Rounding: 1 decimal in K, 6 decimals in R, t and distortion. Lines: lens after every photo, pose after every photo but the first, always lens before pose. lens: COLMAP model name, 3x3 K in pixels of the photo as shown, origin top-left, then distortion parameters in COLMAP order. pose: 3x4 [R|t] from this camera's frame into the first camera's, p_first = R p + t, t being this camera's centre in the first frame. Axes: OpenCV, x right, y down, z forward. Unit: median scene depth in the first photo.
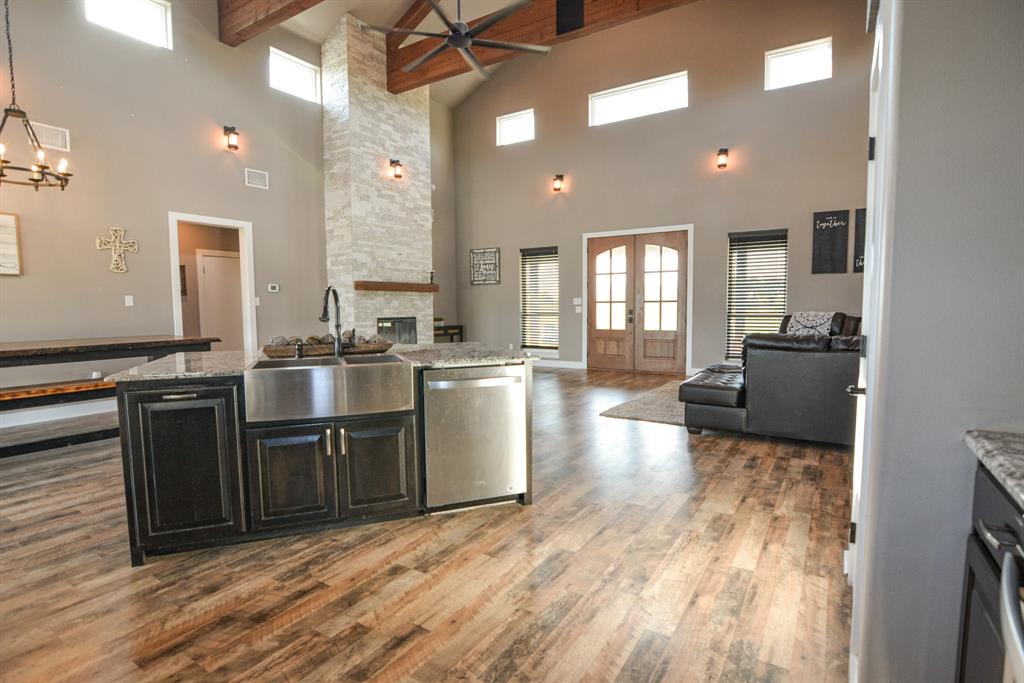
lens RADIAL K [[511.3, 0, 514.6], [0, 511.3, 345.7], [0, 0, 1]] dist [-0.031145, 0.009242]
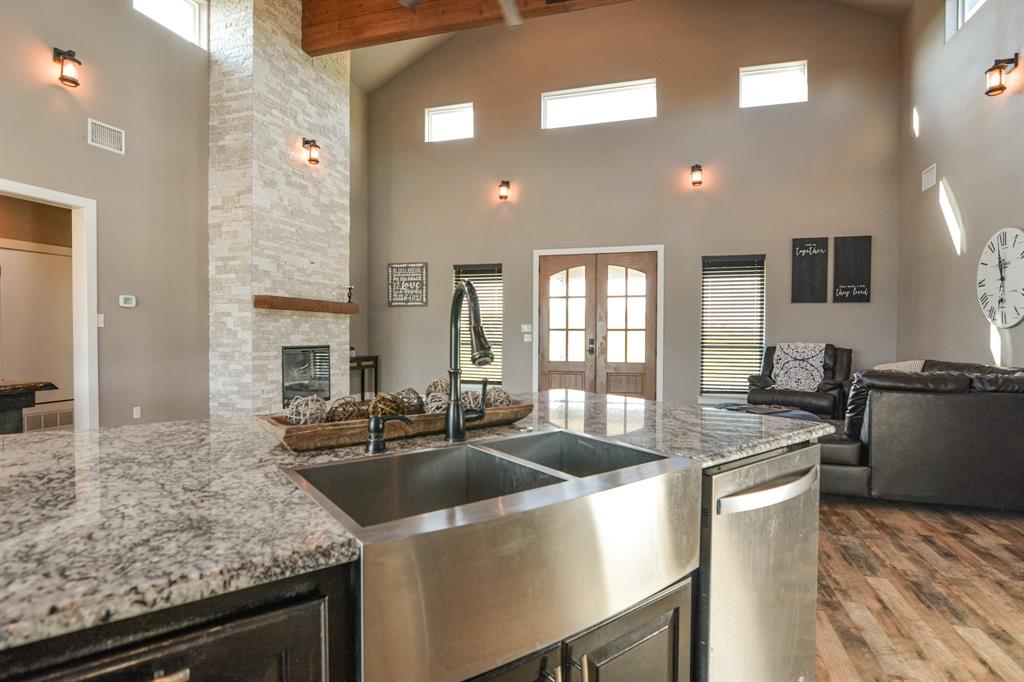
lens RADIAL K [[523.7, 0, 516.6], [0, 523.7, 345.2], [0, 0, 1]] dist [-0.030325, 0.010791]
pose [[0.962697, 0.007356, 0.270482, -0.148025], [0.007652, 0.998490, -0.054391, -0.012895], [-0.270474, 0.054432, 0.961187, 0.188339]]
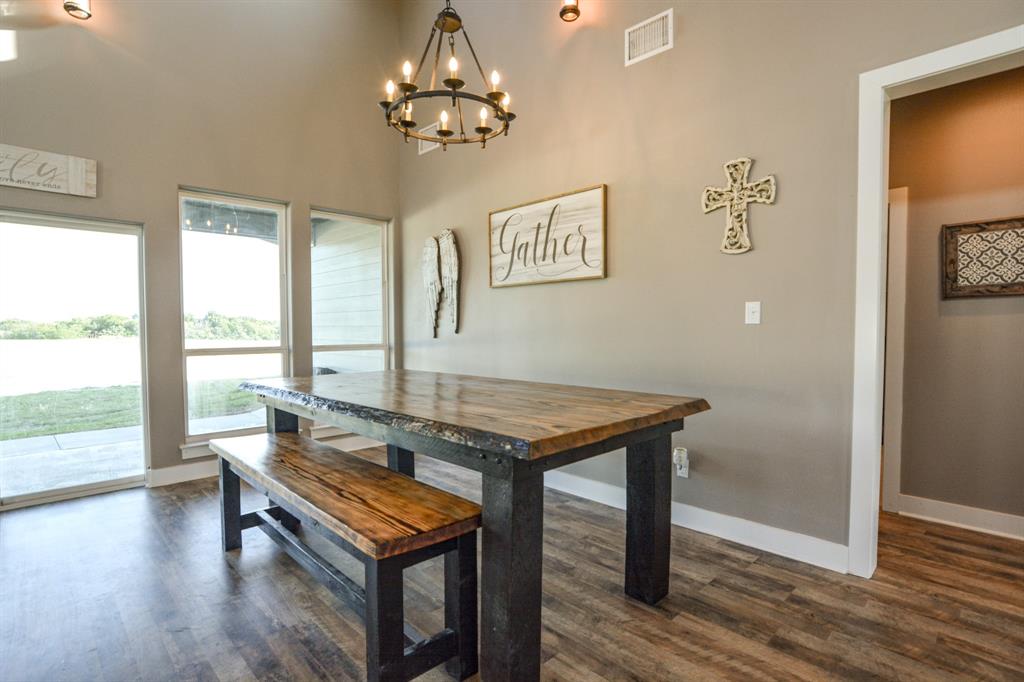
lens RADIAL K [[500.1, 0, 515.8], [0, 500.1, 344.8], [0, 0, 1]] dist [-0.029701, 0.008766]
pose [[-0.219551, 0.043071, -0.974650, -0.197371], [-0.072026, 0.995583, 0.060220, -0.051176], [0.972939, 0.083422, -0.215479, 0.635628]]
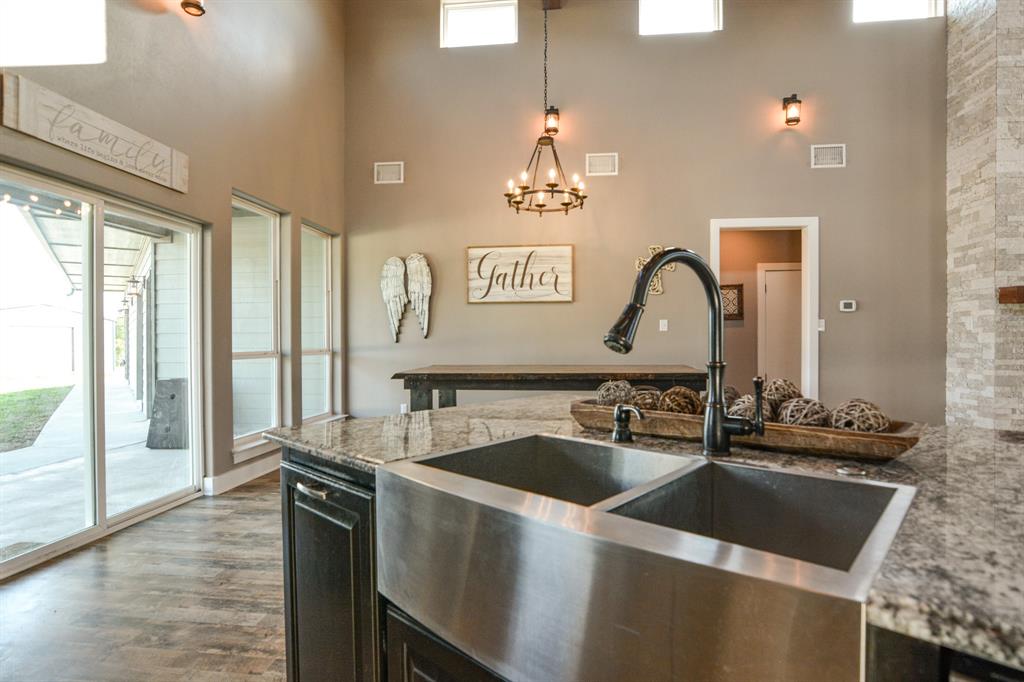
lens RADIAL K [[527.6, 0, 513.4], [0, 527.6, 346.0], [0, 0, 1]] dist [-0.030738, 0.010127]
pose [[0.439135, 0.016995, -0.898260, -0.029148], [-0.070841, 0.997363, -0.015762, -0.013198], [0.895624, 0.070556, 0.439181, 0.249926]]
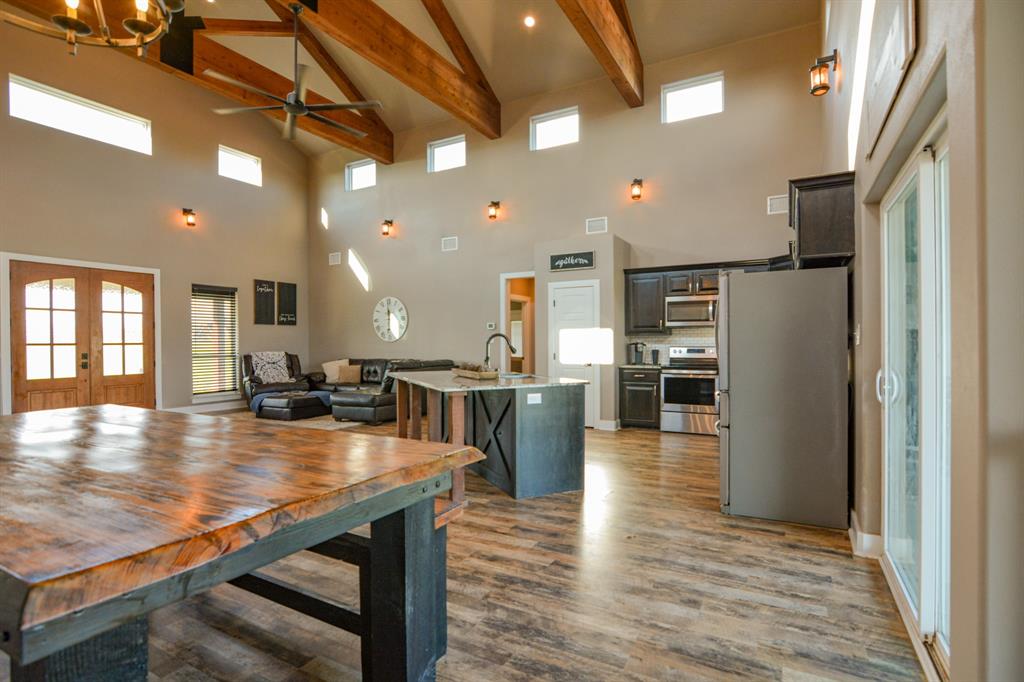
lens RADIAL K [[523.7, 0, 516.6], [0, 523.7, 345.2], [0, 0, 1]] dist [-0.030325, 0.010791]
pose [[-0.060691, 0.004658, 0.998146, -0.738536], [0.084893, 0.996390, 0.000512, -0.024580], [-0.994540, 0.084767, -0.060867, 0.351229]]
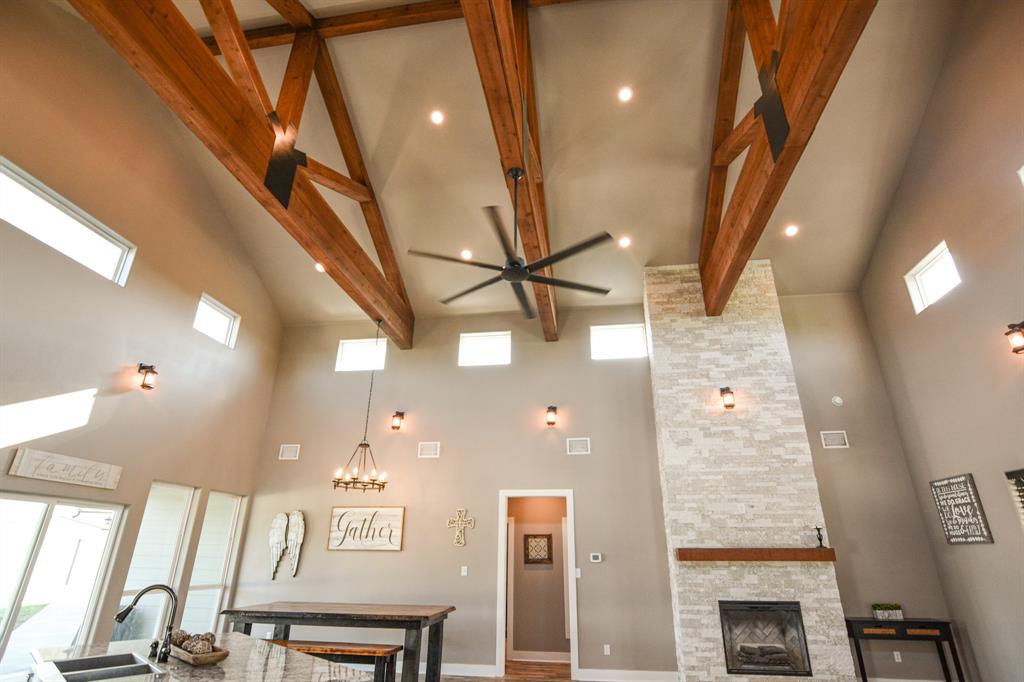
lens RADIAL K [[511.3, 0, 514.6], [0, 511.3, 345.2], [0, 0, 1]] dist [-0.031145, 0.009242]
pose [[0.407247, -0.337590, -0.848636, 0.349320], [-0.082647, 0.911745, -0.402356, -0.073048], [0.909571, 0.233995, 0.343405, 0.405591]]
